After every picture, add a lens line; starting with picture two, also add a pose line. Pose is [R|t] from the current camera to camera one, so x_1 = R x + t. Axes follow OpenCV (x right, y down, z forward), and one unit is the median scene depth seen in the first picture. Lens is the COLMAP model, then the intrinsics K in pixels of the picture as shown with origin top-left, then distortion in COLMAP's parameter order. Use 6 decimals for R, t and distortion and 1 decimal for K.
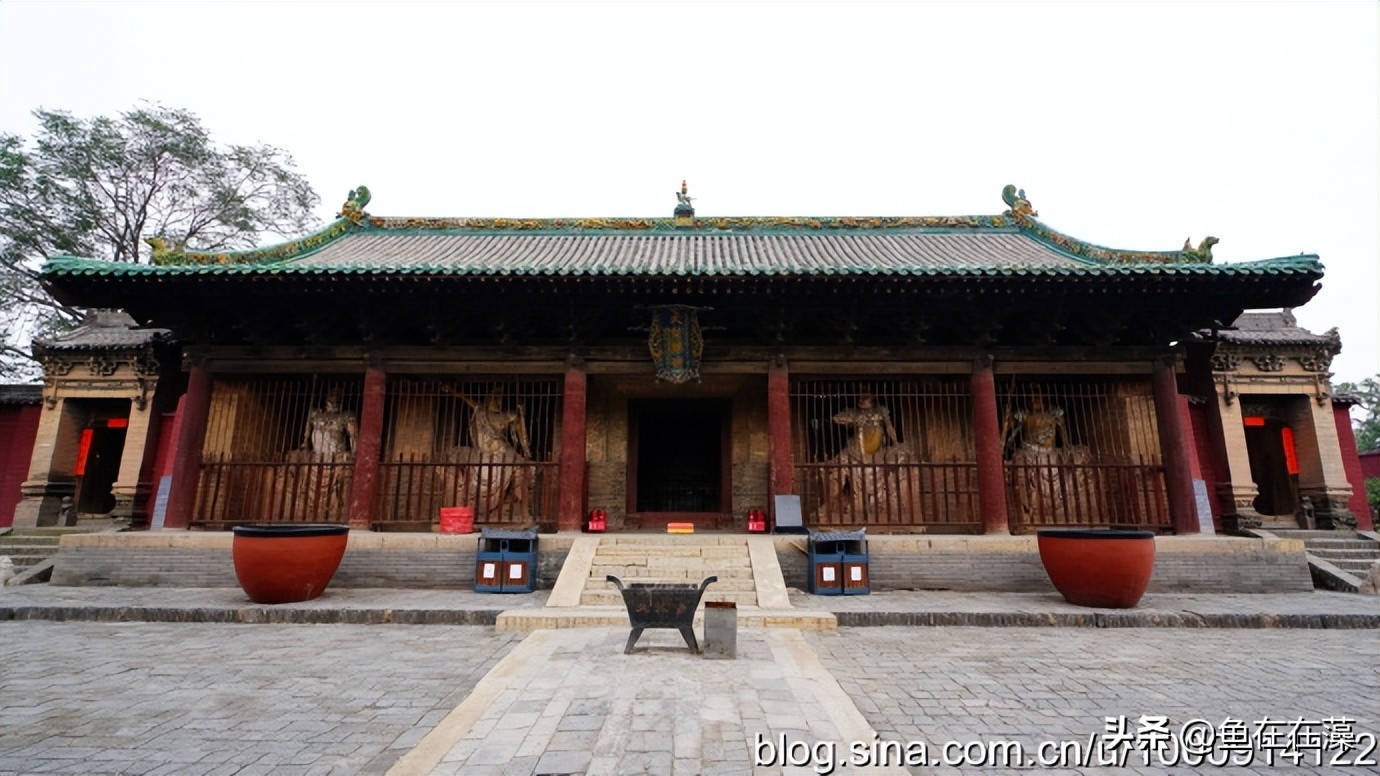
lens RADIAL K [[625.1, 0, 689.6], [0, 625.1, 387.3], [0, 0, 1]] dist [-0.001467, 0.001400]
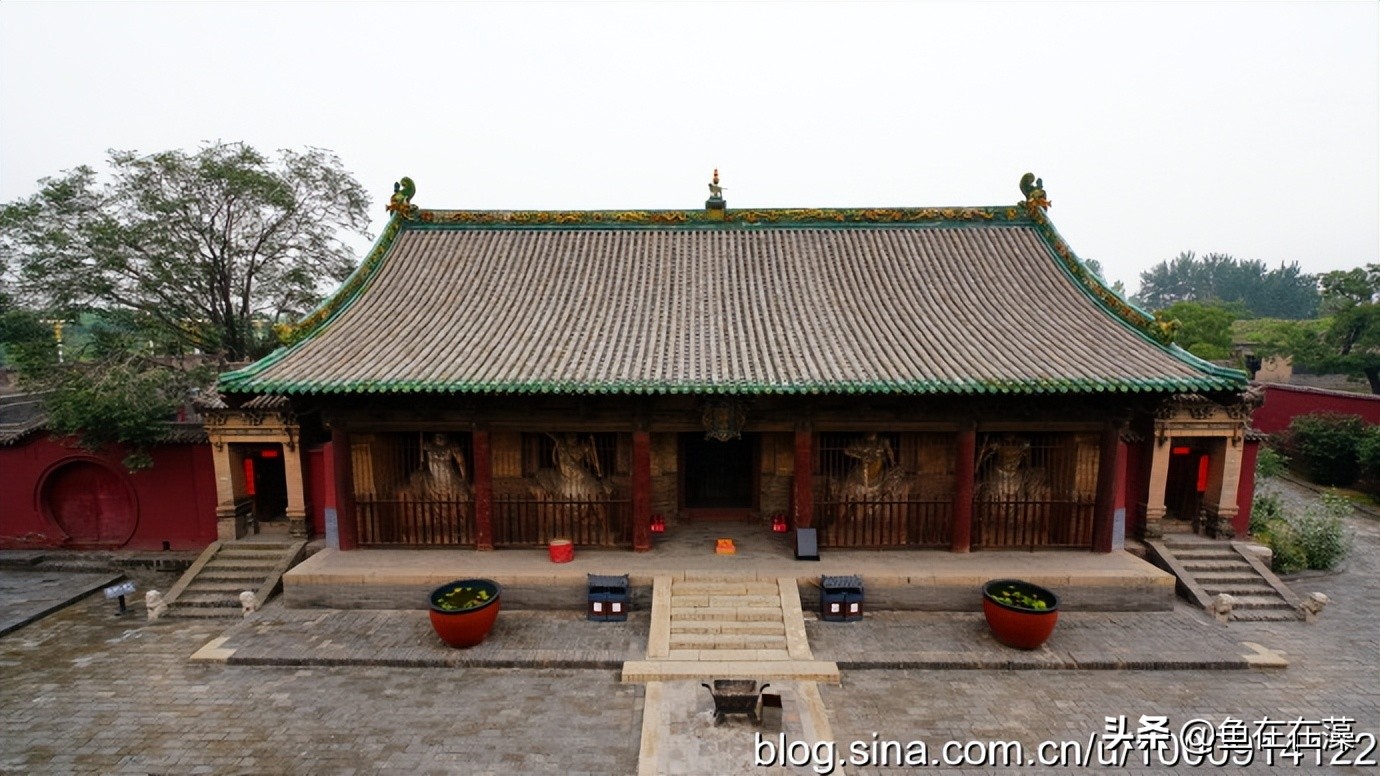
lens RADIAL K [[625.1, 0, 690.4], [0, 625.1, 388.5], [0, 0, 1]] dist [-0.001467, 0.001400]
pose [[0.999974, -0.007105, -0.000800, -0.078046], [0.006986, 0.947158, 0.320691, -0.478524], [-0.001520, -0.320689, 0.947183, -0.145722]]
